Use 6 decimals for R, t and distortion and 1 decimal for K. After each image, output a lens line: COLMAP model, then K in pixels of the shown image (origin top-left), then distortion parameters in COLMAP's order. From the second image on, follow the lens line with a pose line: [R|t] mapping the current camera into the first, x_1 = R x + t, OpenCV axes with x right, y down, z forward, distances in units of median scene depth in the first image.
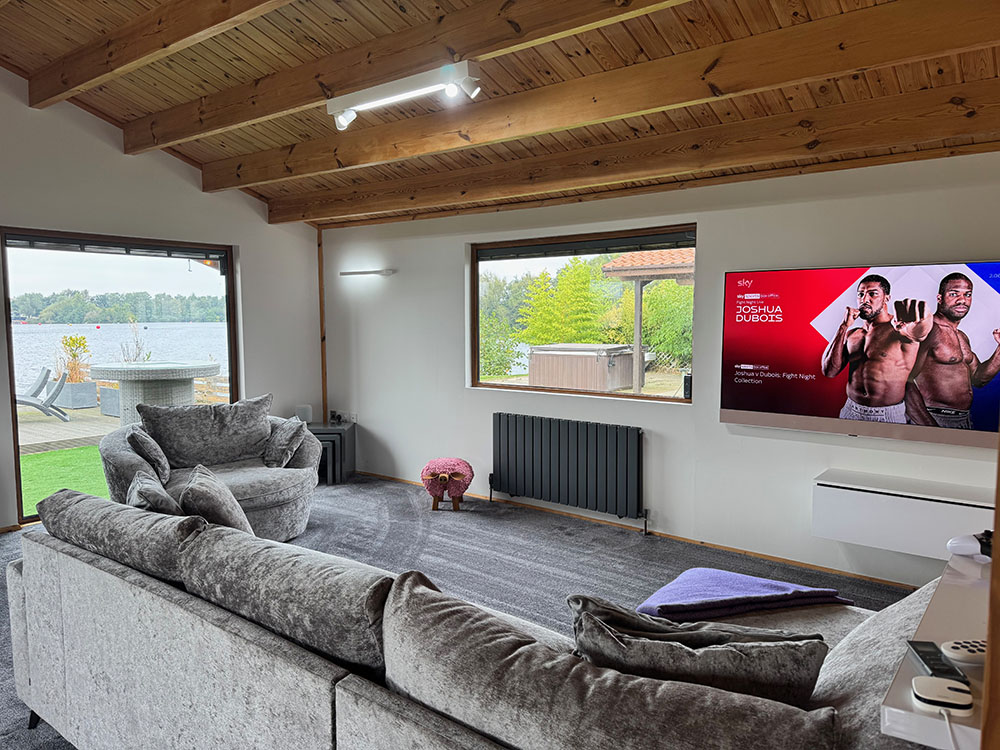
lens RADIAL K [[708.5, 0, 485.0], [0, 708.5, 384.1], [0, 0, 1]] dist [0.063667, -0.075302]
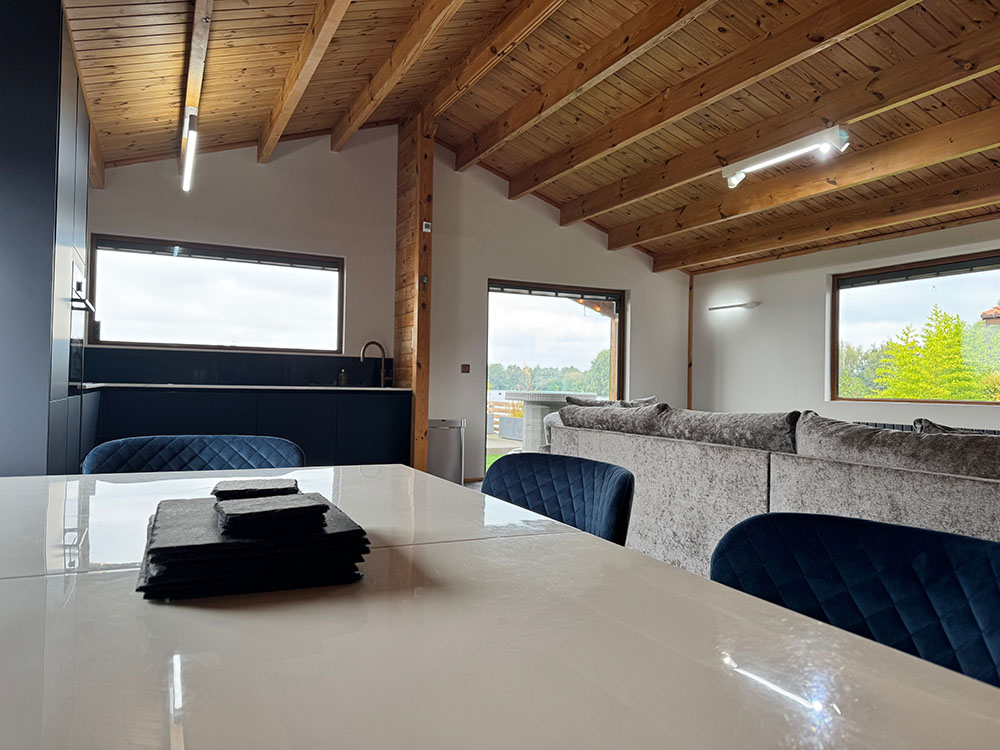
lens RADIAL K [[705.9, 0, 500.0], [0, 705.9, 375.0], [0, 0, 1]] dist [0.065190, -0.058772]
pose [[0.905930, 0.008559, -0.423341, -0.020273], [-0.056708, 0.993241, -0.101270, 0.144782], [0.419613, 0.115750, 0.900293, -0.329295]]
